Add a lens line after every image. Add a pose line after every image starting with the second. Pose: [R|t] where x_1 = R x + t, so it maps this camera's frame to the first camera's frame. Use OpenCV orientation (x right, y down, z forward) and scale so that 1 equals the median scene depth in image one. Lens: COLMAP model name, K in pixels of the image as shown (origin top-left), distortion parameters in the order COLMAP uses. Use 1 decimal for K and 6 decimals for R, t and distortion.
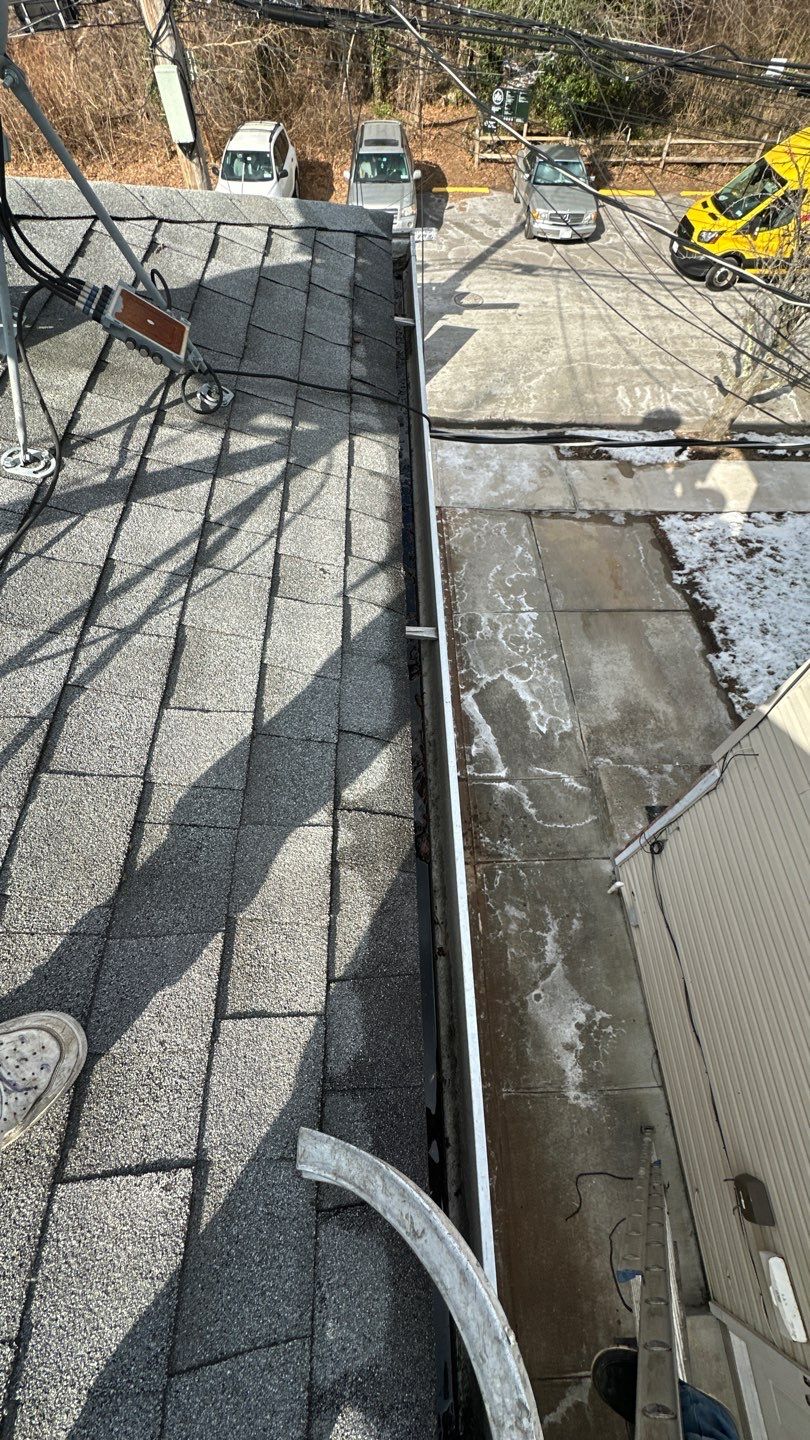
lens RADIAL K [[572.7, 0, 405.0], [0, 572.7, 720.0], [0, 0, 1]] dist [-0.002104, 0.000291]
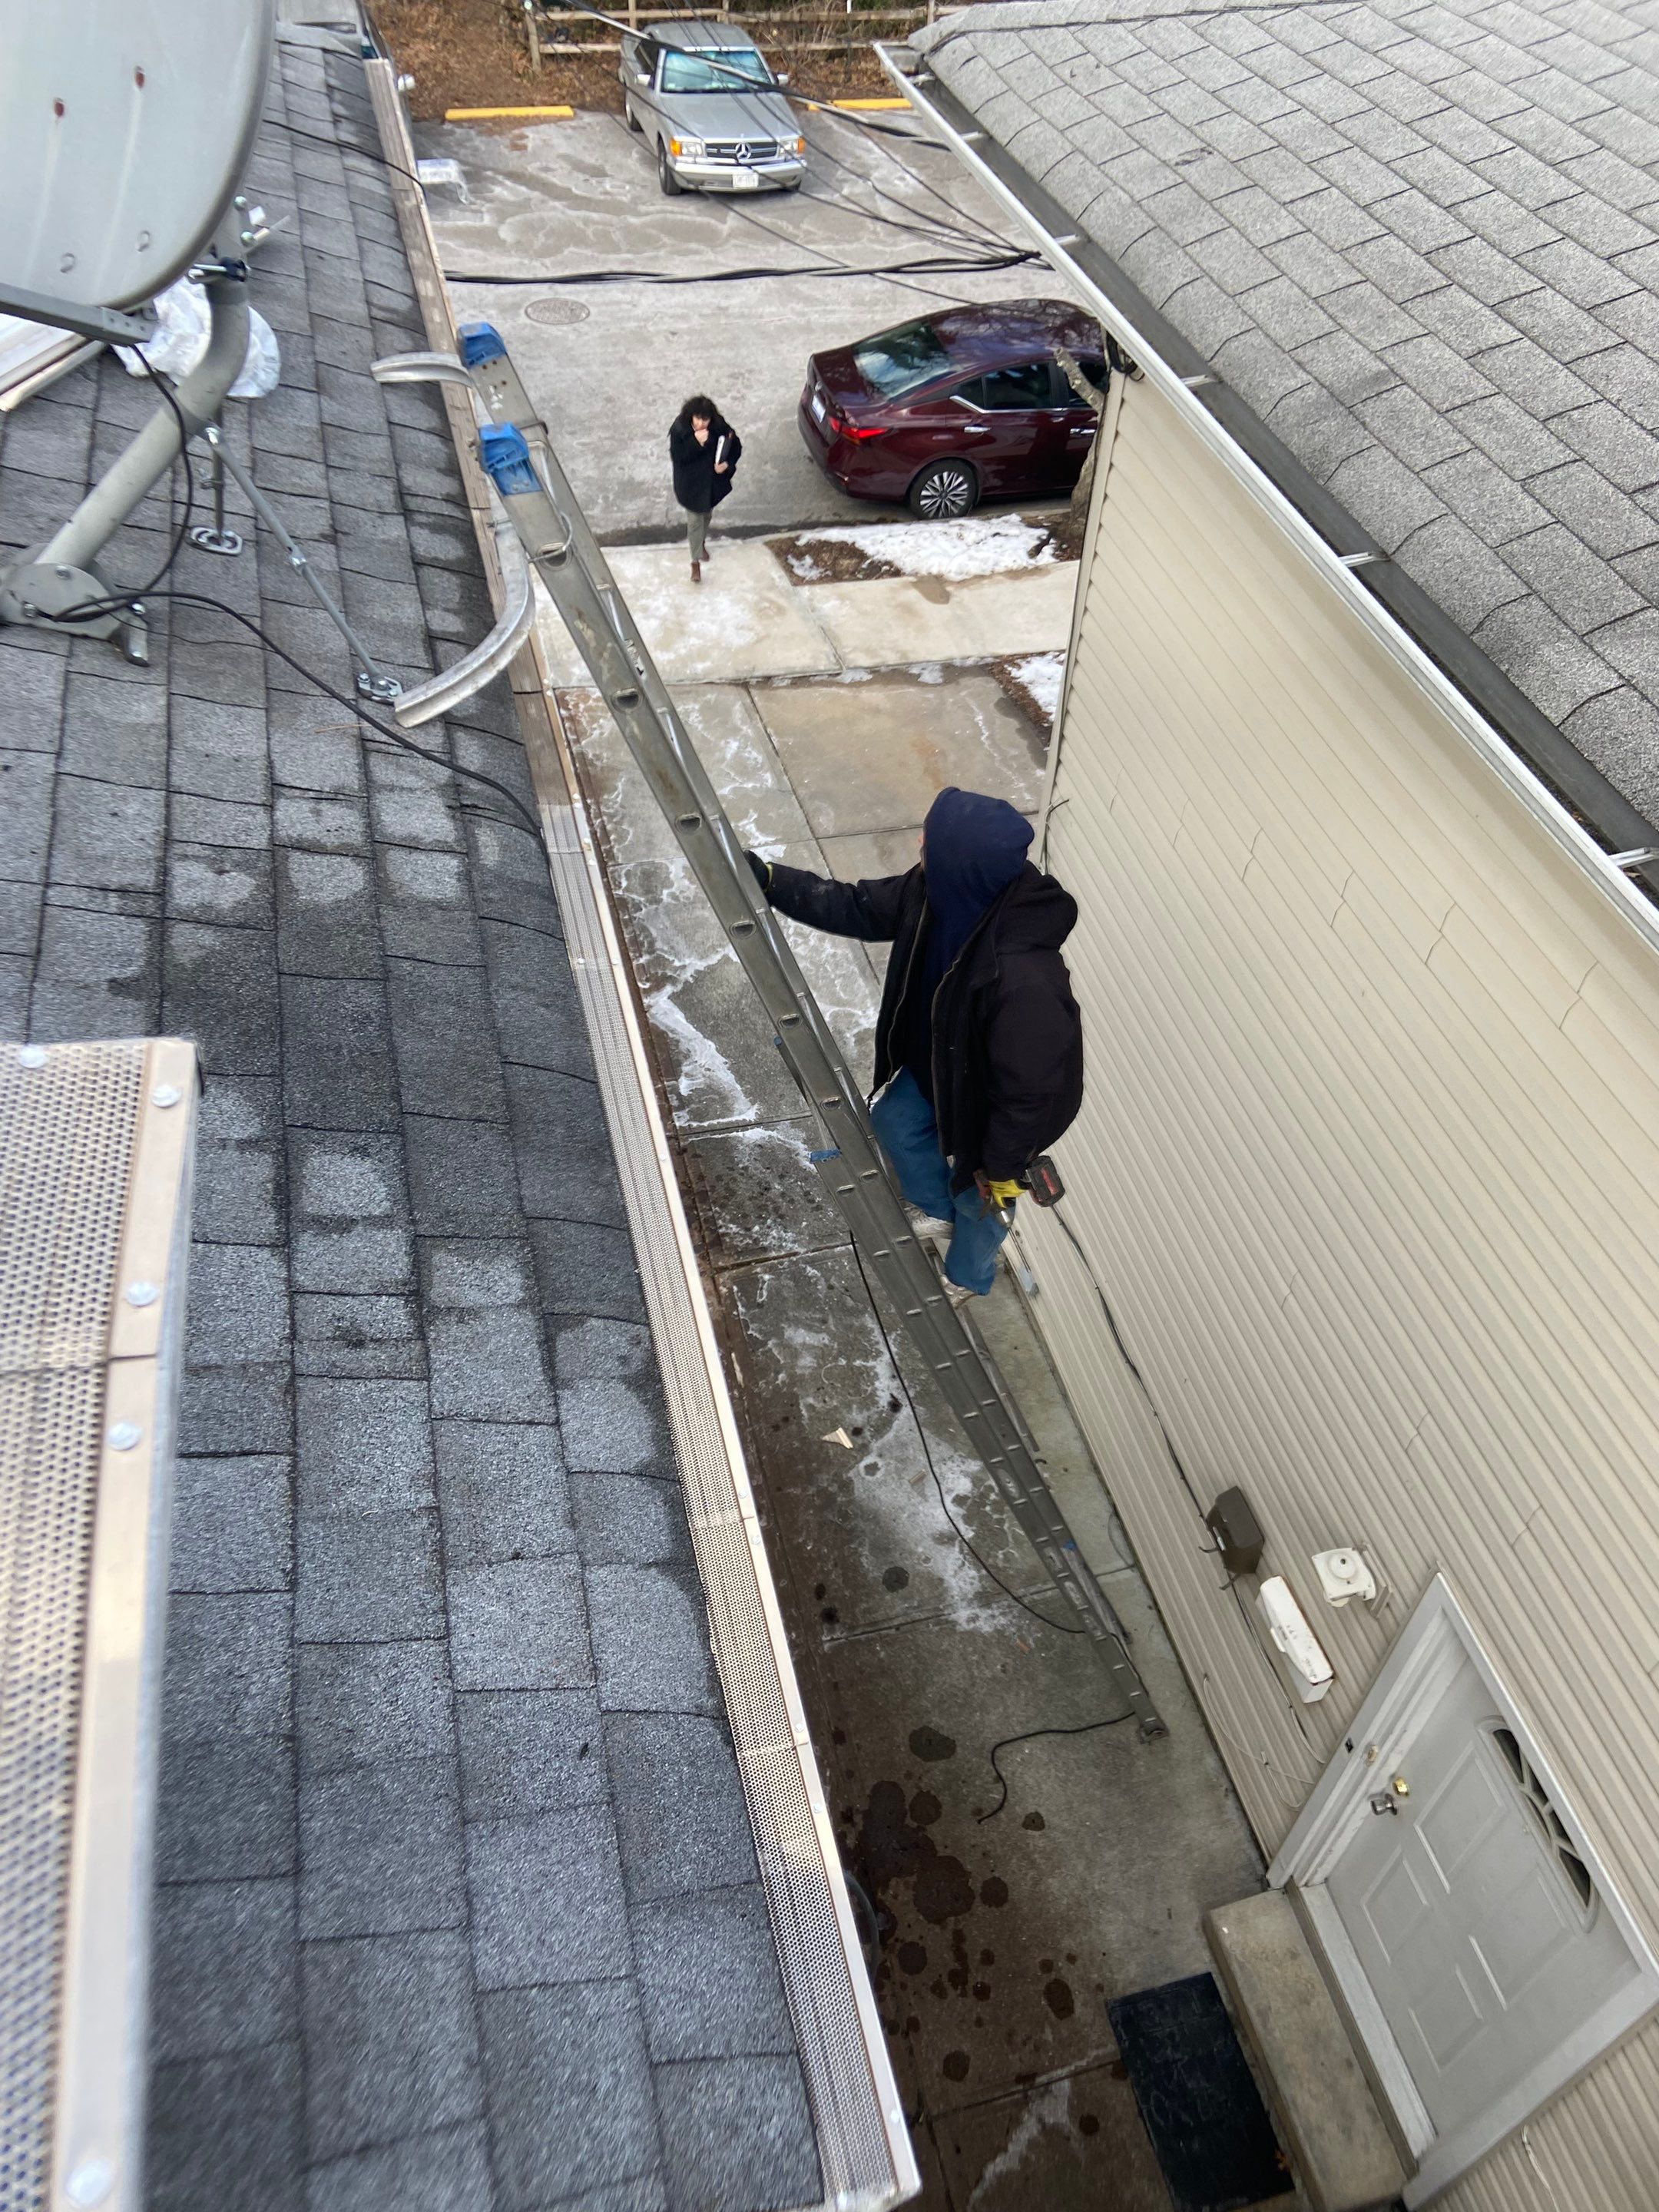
lens RADIAL K [[1626.7, 0, 829.5], [0, 1626.7, 1106.0], [0, 0, 1]] dist [0.147017, -0.174930]
pose [[0.974168, -0.140816, 0.176541, -0.003070], [0.176900, 0.961784, -0.208994, 0.321214], [-0.140364, 0.234825, 0.961850, -0.271887]]
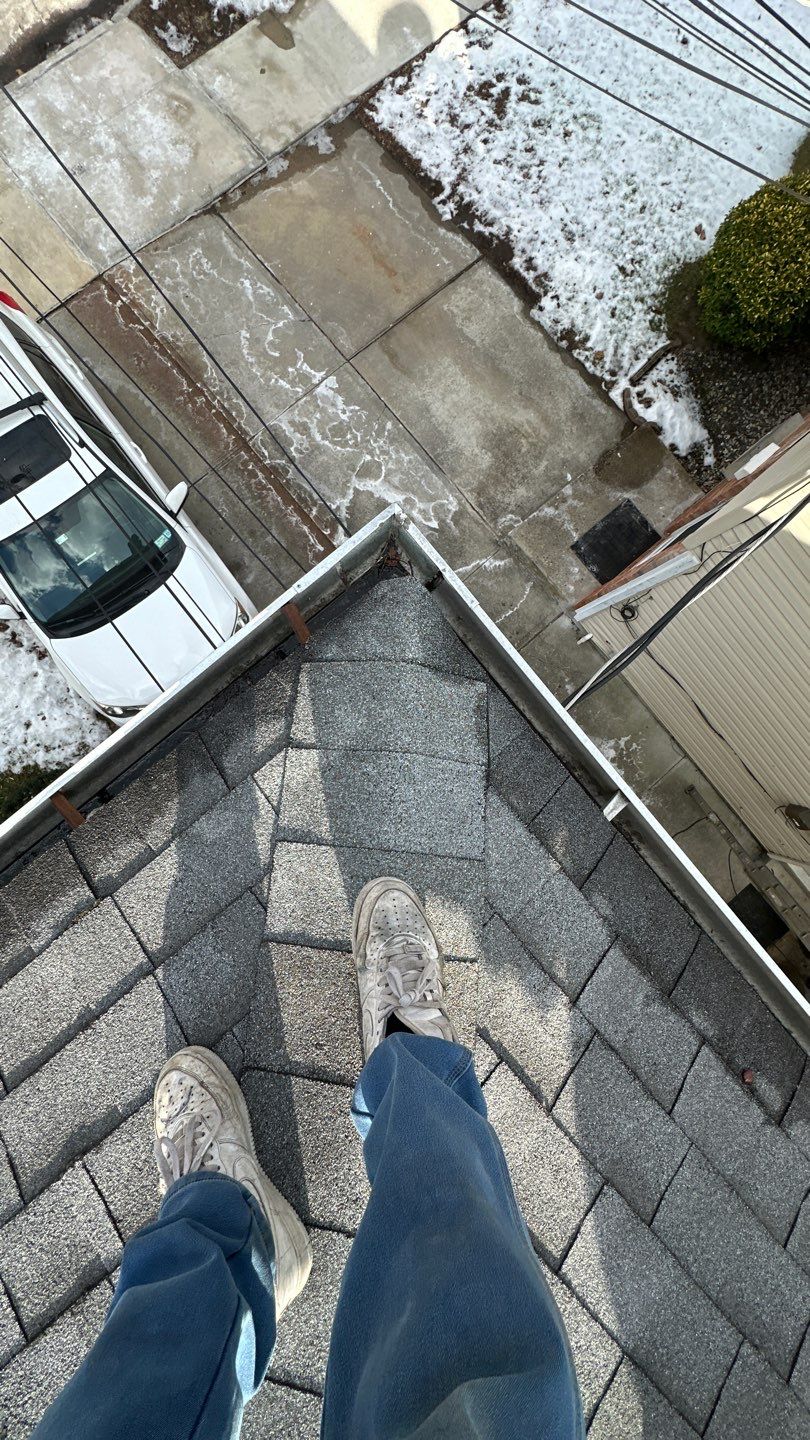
lens RADIAL K [[572.7, 0, 405.0], [0, 572.7, 720.0], [0, 0, 1]] dist [-0.002104, 0.000291]
pose [[0.776745, -0.627712, 0.051435, -0.026418], [0.506279, 0.670880, 0.541850, -0.250188], [-0.374632, -0.394839, 0.838900, 0.132257]]
